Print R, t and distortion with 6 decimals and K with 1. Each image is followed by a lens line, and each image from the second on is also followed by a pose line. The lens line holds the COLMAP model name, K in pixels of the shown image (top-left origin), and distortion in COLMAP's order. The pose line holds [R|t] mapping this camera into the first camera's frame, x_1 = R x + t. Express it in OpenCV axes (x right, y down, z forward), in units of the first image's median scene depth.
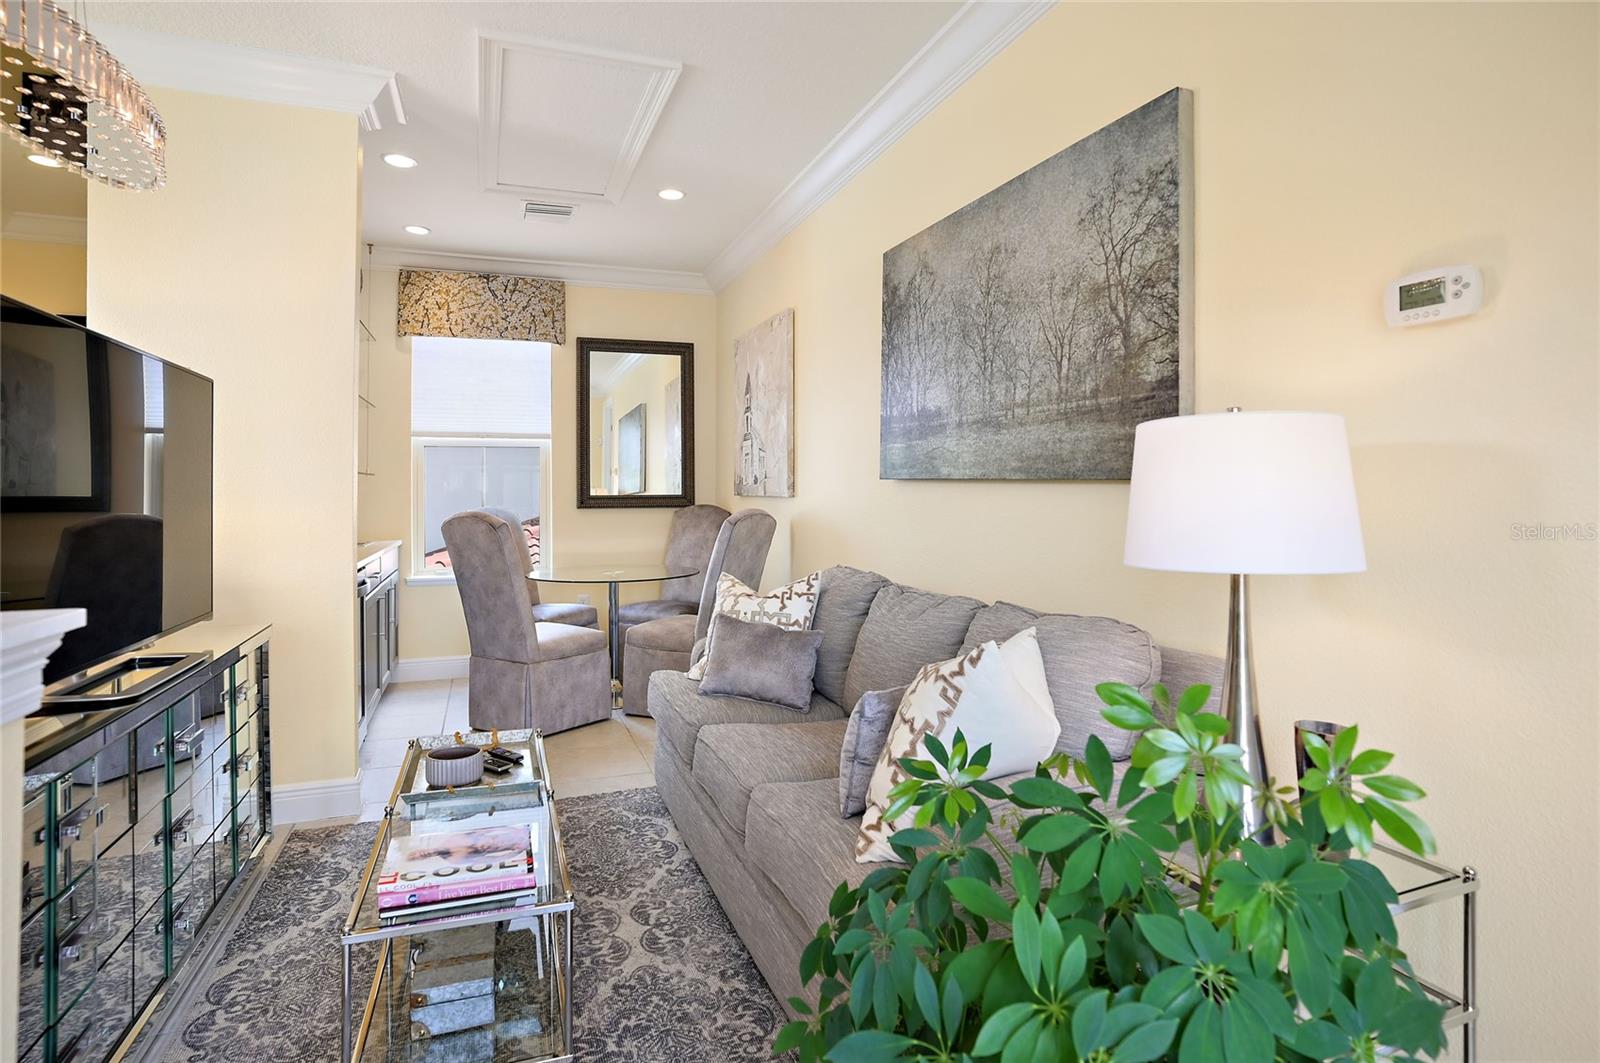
lens RADIAL K [[778.0, 0, 771.0], [0, 778.0, 488.9], [0, 0, 1]] dist [-0.037853, 0.004192]
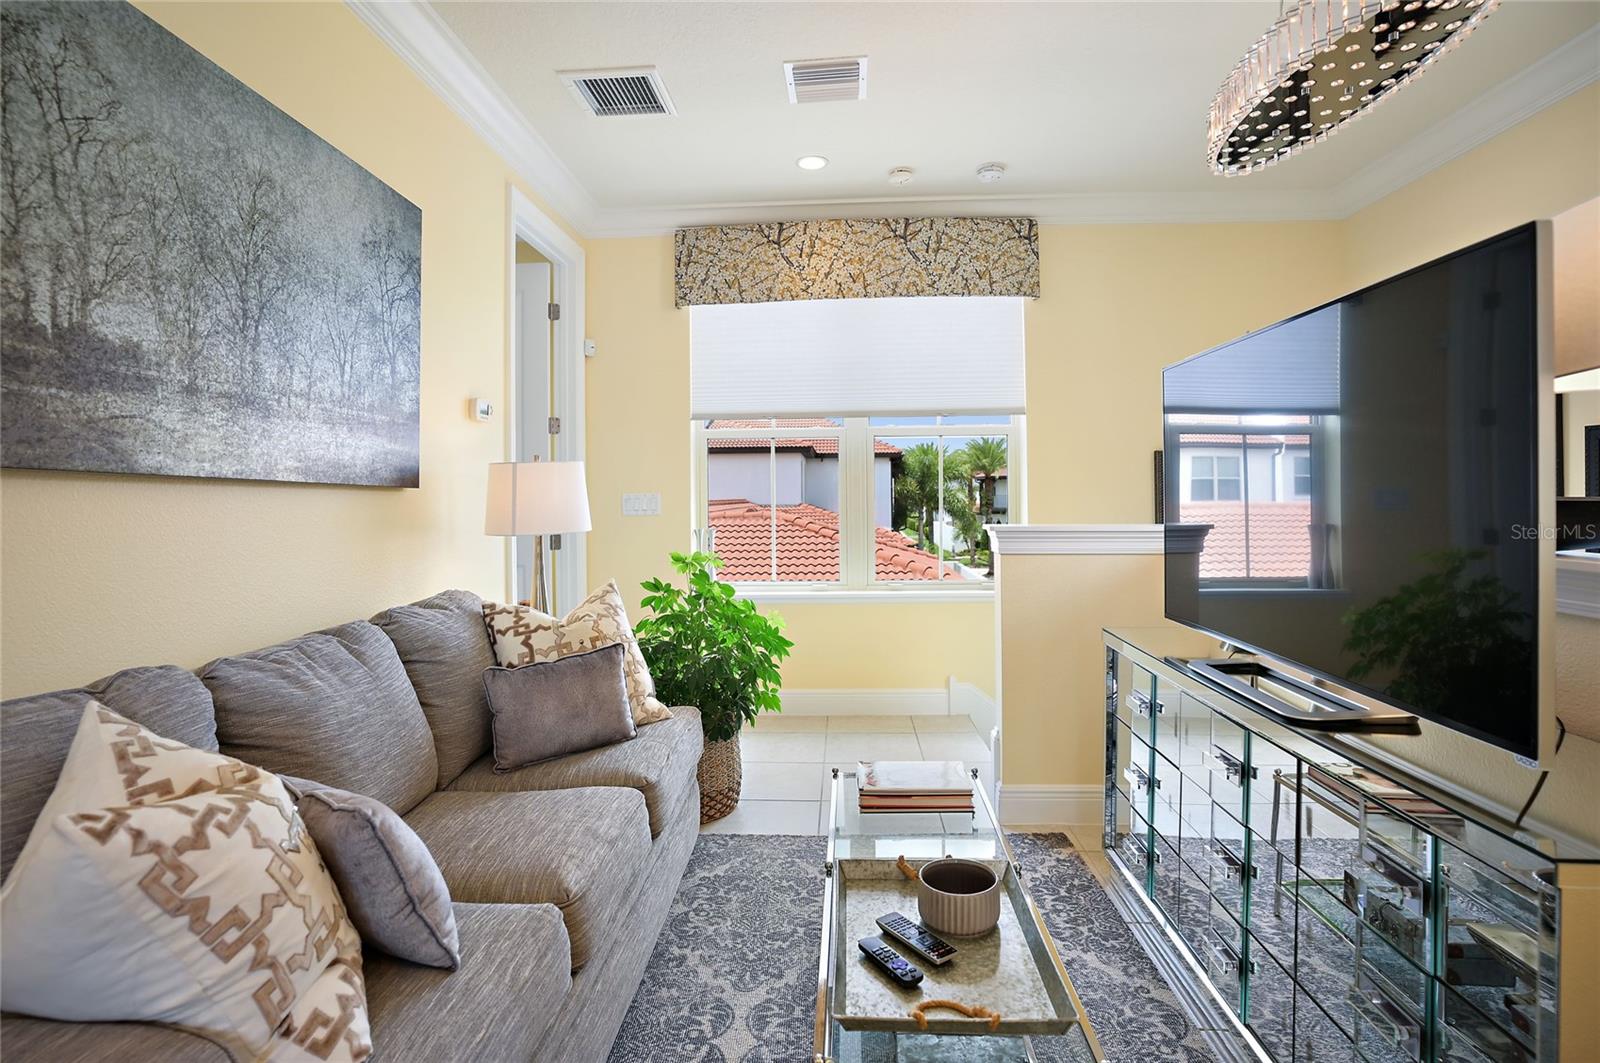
lens RADIAL K [[778.0, 0, 798.1], [0, 778.0, 494.7], [0, 0, 1]] dist [-0.037853, 0.004192]
pose [[-0.918617, 0.005989, 0.395104, -0.569468], [0.004347, 0.999978, -0.005052, 0.008931], [-0.395126, -0.002923, -0.918622, 1.735248]]
